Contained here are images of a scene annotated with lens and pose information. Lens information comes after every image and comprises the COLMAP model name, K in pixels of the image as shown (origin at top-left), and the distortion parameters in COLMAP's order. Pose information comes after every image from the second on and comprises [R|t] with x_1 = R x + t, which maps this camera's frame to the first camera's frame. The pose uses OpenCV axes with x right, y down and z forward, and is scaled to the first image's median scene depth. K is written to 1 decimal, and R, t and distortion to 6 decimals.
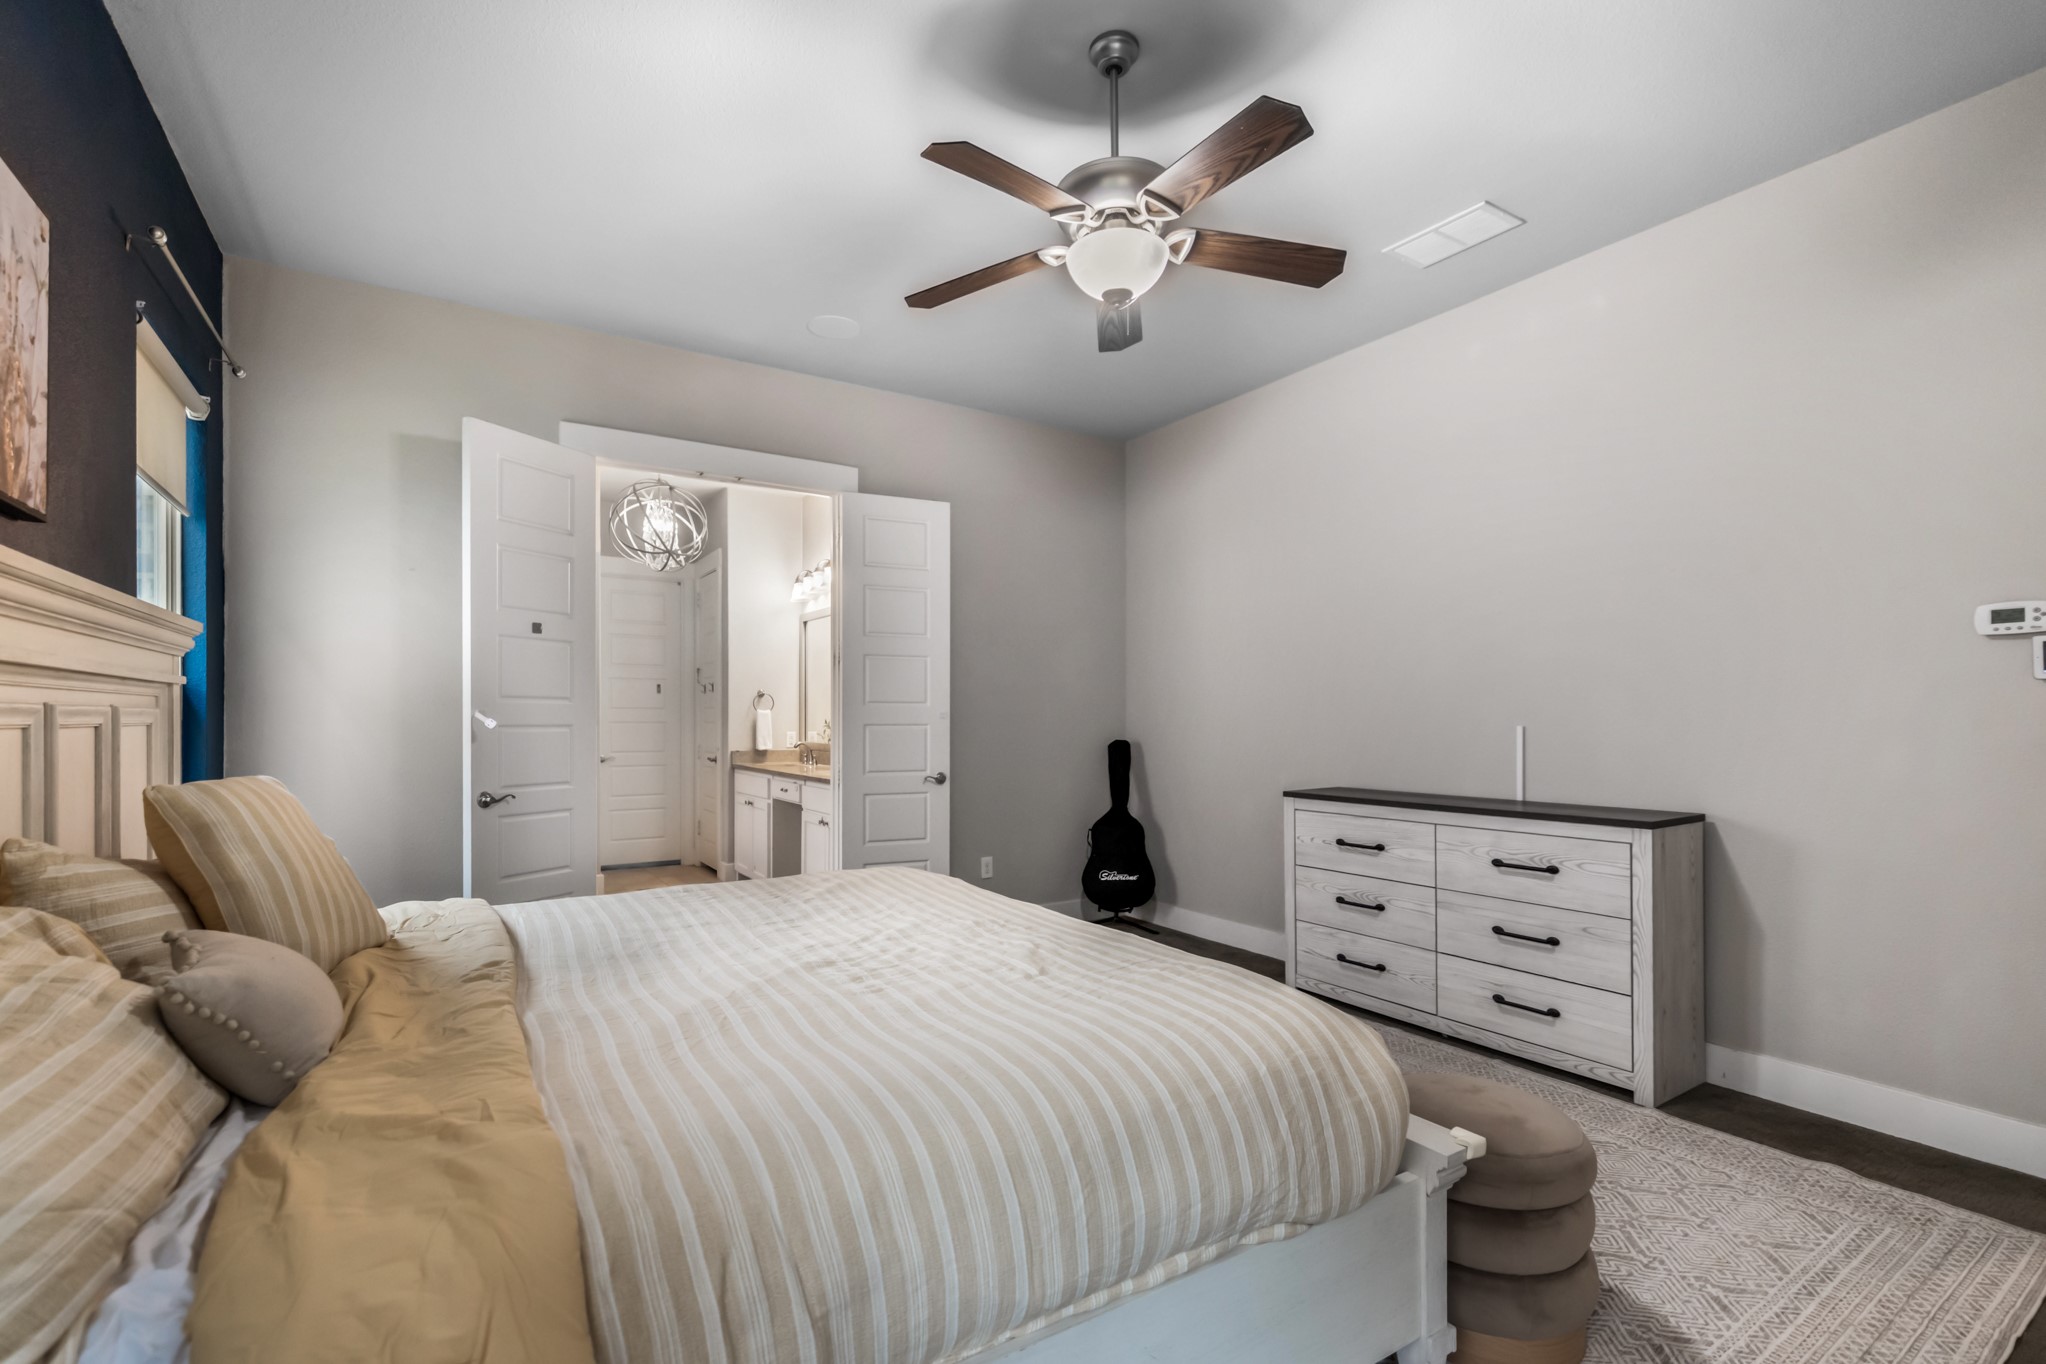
lens RADIAL K [[894.9, 0, 1020.1], [0, 894.9, 719.8], [0, 0, 1]] dist [-0.000314, -0.000111]
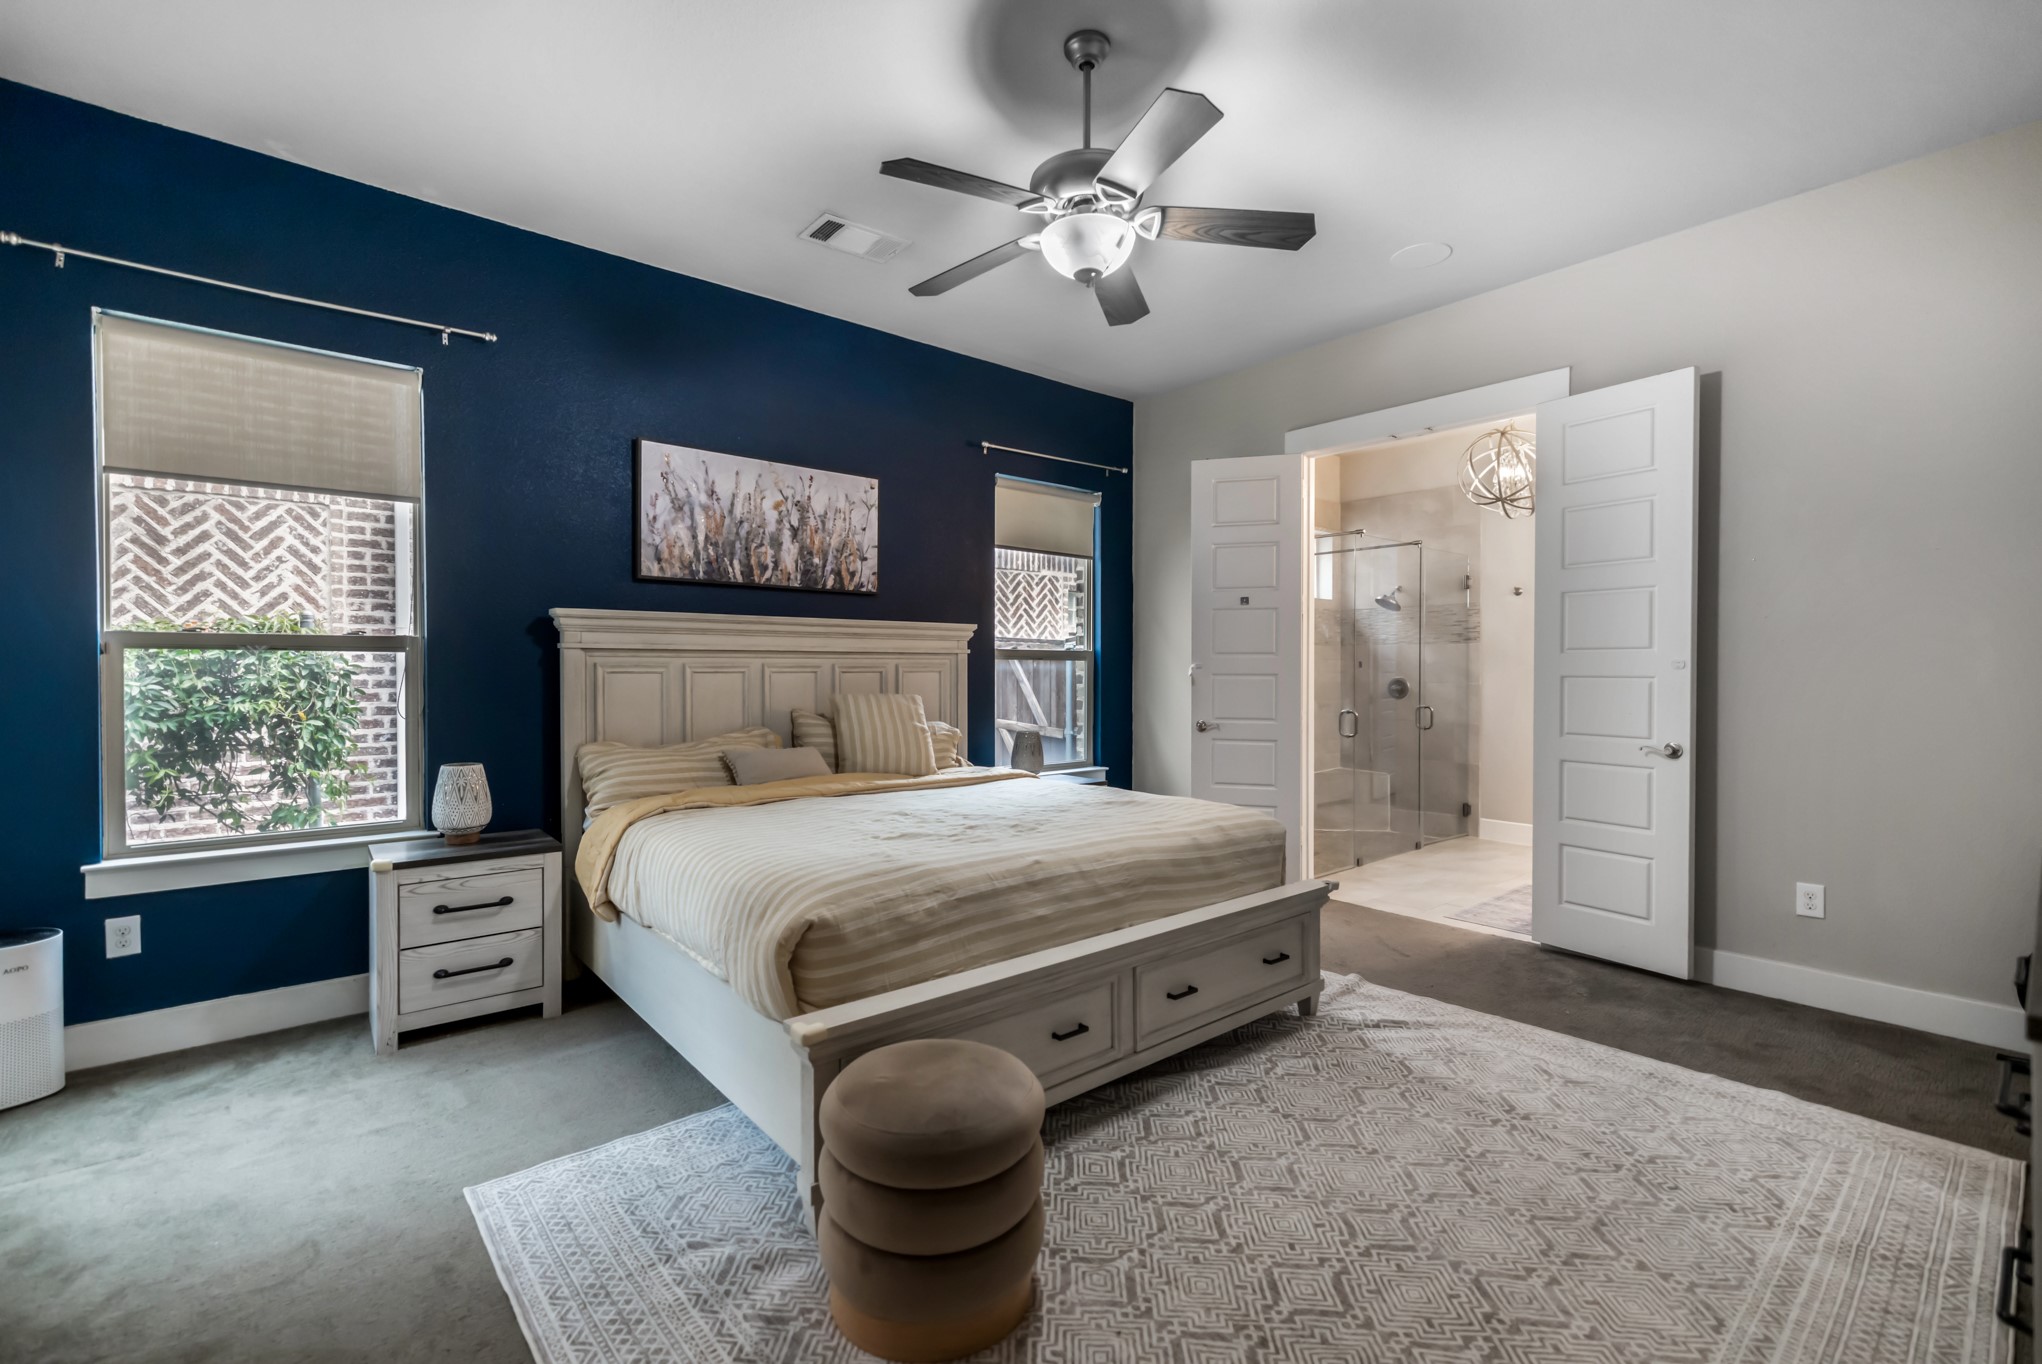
lens RADIAL K [[900.5, 0, 1014.6], [0, 900.5, 677.1], [0, 0, 1]] dist [0.000272, 0.000120]
pose [[0.131402, 0.009765, -0.991281, 0.708425], [-0.001641, 0.999952, 0.009633, -0.001358], [0.991328, 0.000361, 0.131412, 0.465060]]
